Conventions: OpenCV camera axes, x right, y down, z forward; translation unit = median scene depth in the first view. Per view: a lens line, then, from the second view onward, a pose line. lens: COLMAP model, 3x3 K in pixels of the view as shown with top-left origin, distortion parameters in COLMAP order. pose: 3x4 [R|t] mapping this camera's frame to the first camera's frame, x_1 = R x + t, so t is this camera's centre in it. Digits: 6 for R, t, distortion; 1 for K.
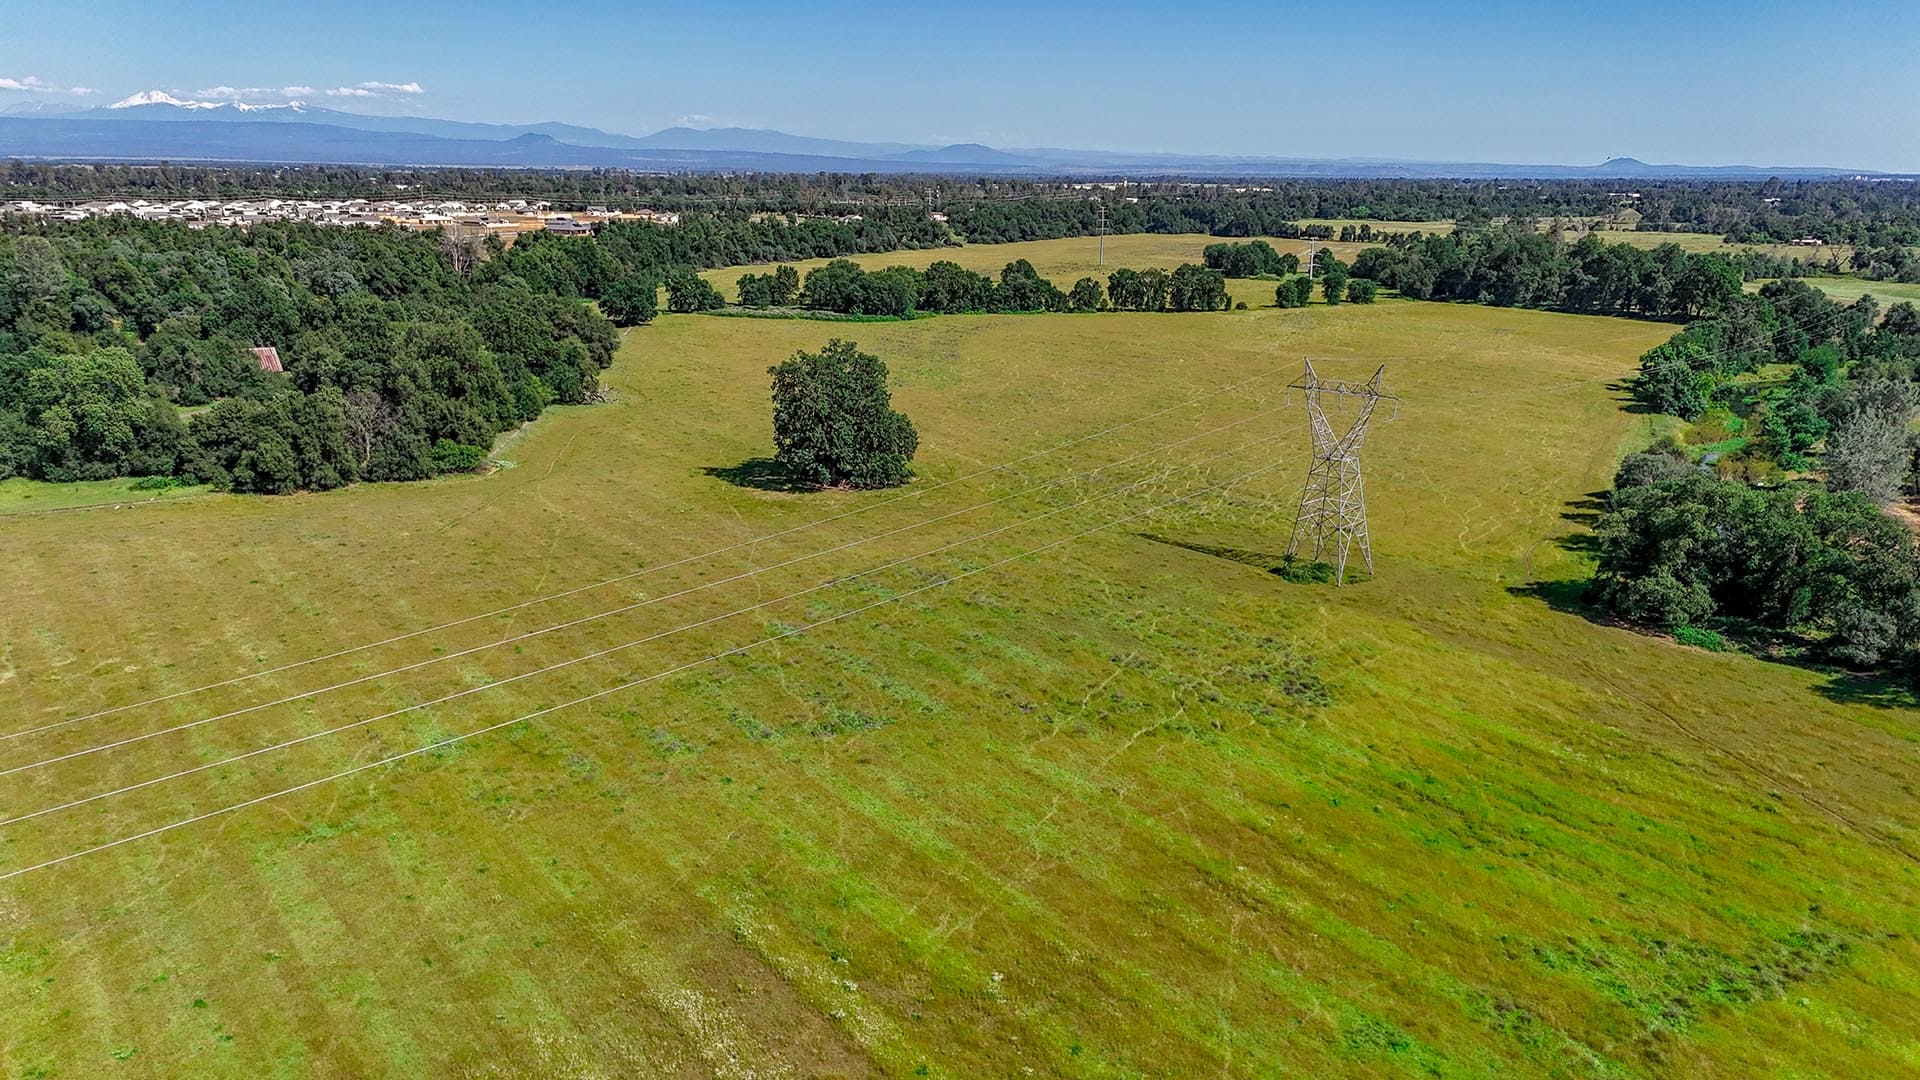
lens RADIAL K [[1406.5, 0, 960.0], [0, 1406.5, 540.0], [0, 0, 1]] dist [0.049201, -0.008017]
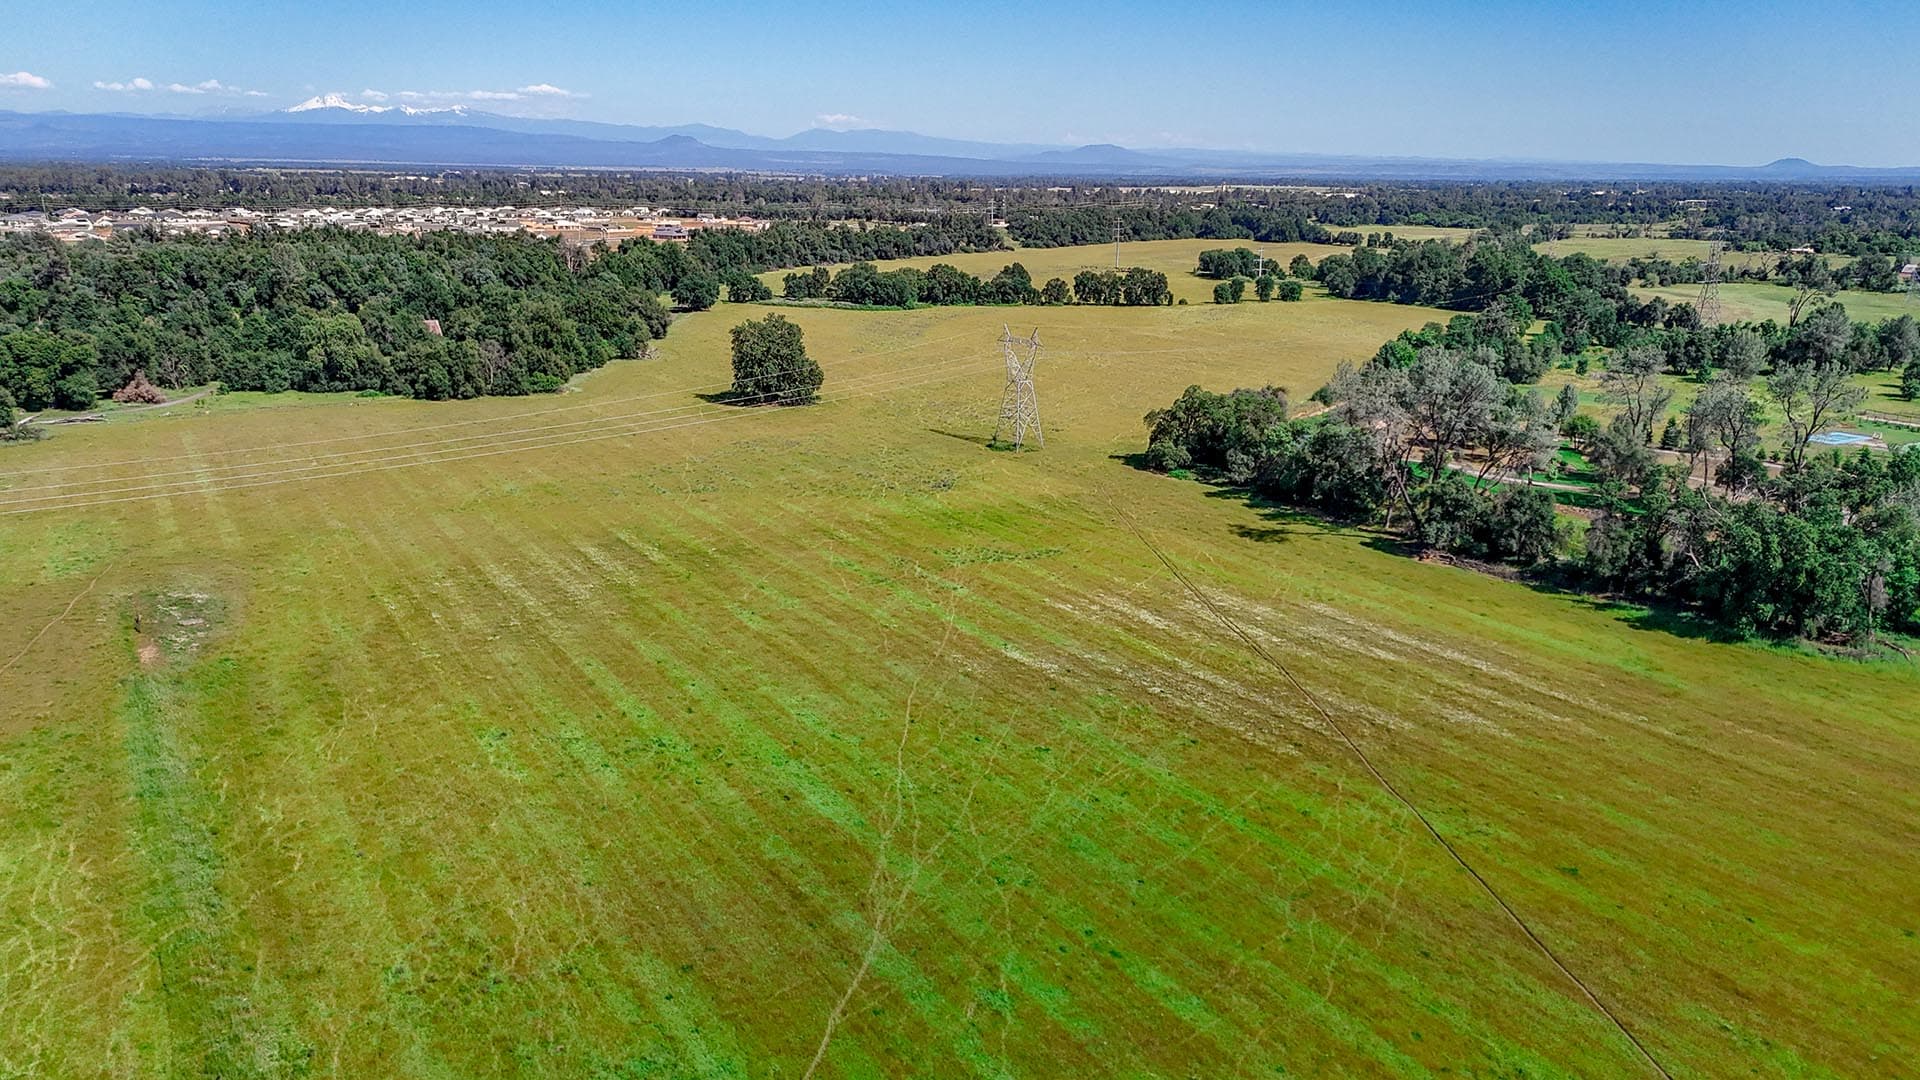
lens RADIAL K [[1427.6, 0, 960.0], [0, 1427.6, 540.0], [0, 0, 1]] dist [0.080926, -0.081991]
pose [[0.995211, 0.025418, -0.094385, 0.134582], [-0.025723, 0.999667, -0.002022, 0.054018], [0.094302, 0.004440, 0.995534, -0.288176]]
